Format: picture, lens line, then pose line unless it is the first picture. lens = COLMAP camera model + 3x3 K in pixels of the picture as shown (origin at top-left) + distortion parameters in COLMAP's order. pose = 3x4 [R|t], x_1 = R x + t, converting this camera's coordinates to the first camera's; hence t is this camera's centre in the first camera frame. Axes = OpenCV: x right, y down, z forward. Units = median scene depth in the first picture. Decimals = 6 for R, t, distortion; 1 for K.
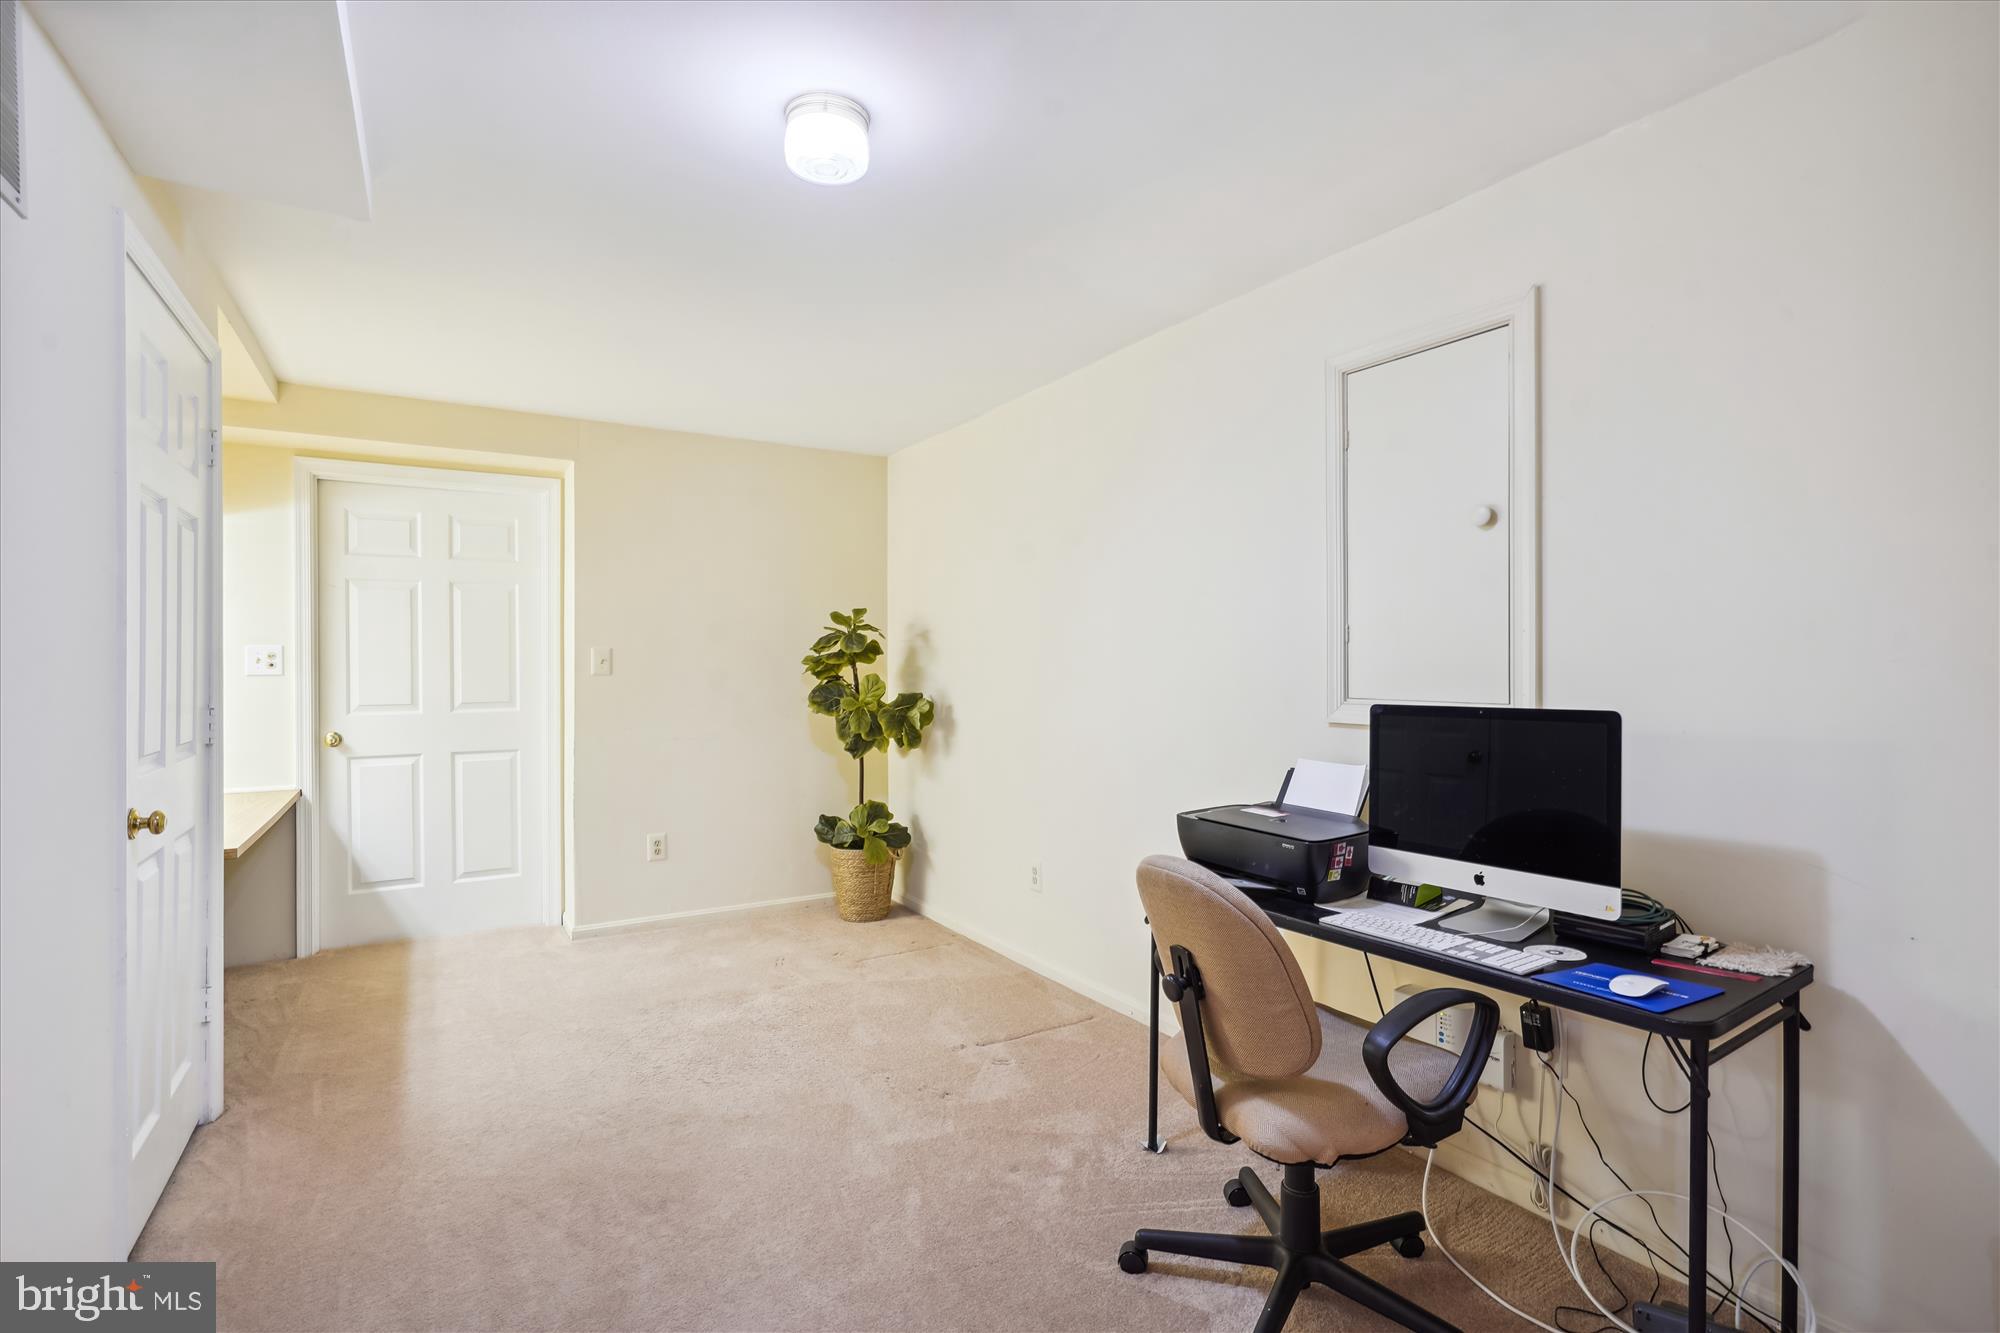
lens RADIAL K [[934.8, 0, 999.0], [0, 934.8, 666.5], [0, 0, 1]] dist [-0.027721, 0.002673]
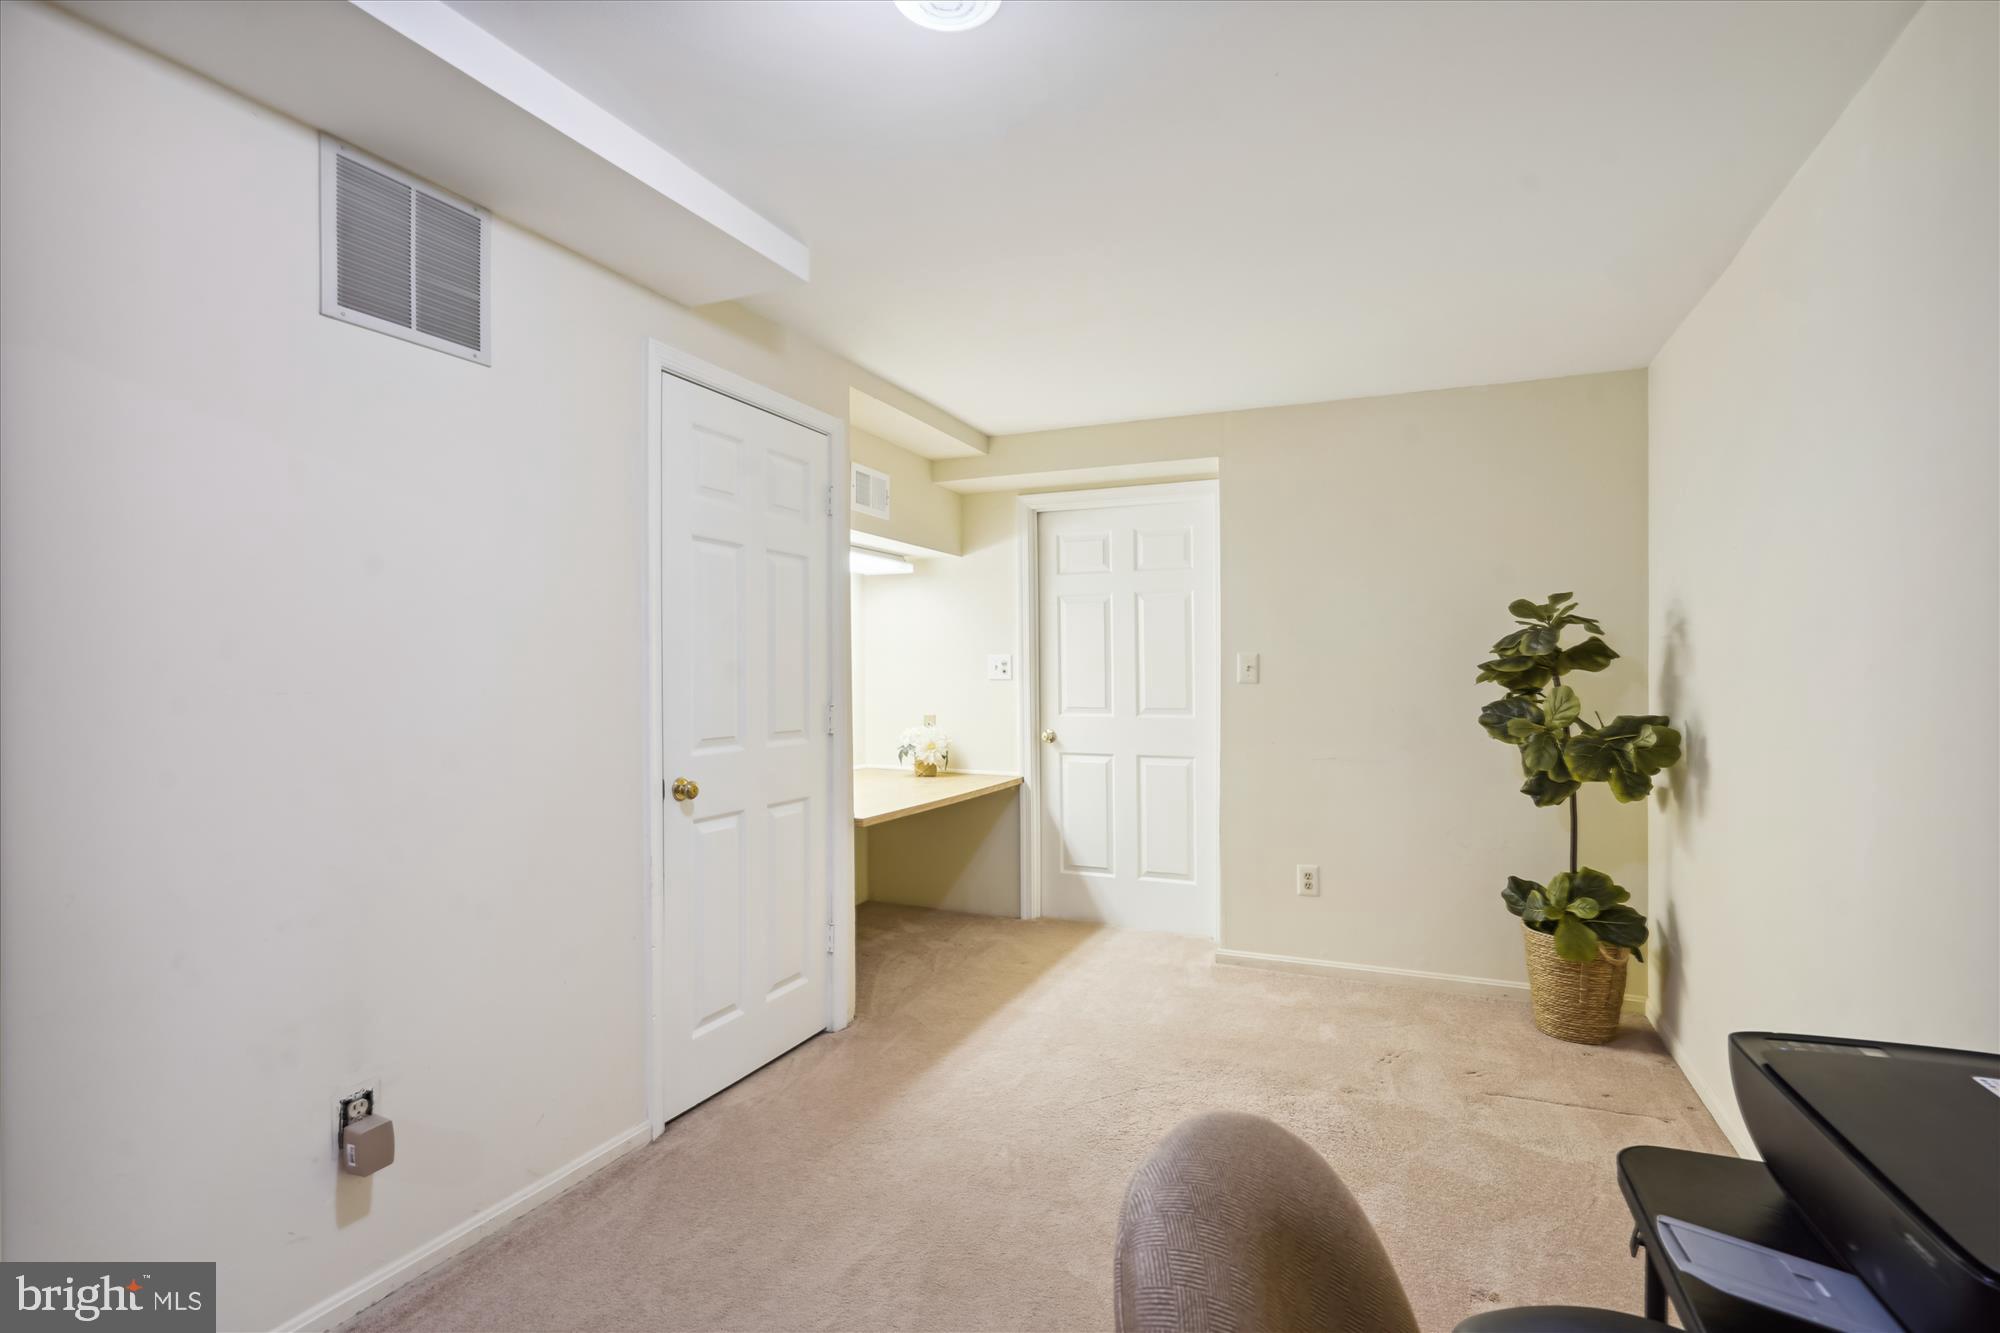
lens RADIAL K [[934.8, 0, 999.6], [0, 934.8, 662.3], [0, 0, 1]] dist [-0.027721, 0.002673]
pose [[0.567961, -0.006112, -0.823033, 0.197481], [-0.003111, 0.999949, -0.009573, -0.001917], [0.823050, 0.007998, 0.567913, 0.273183]]
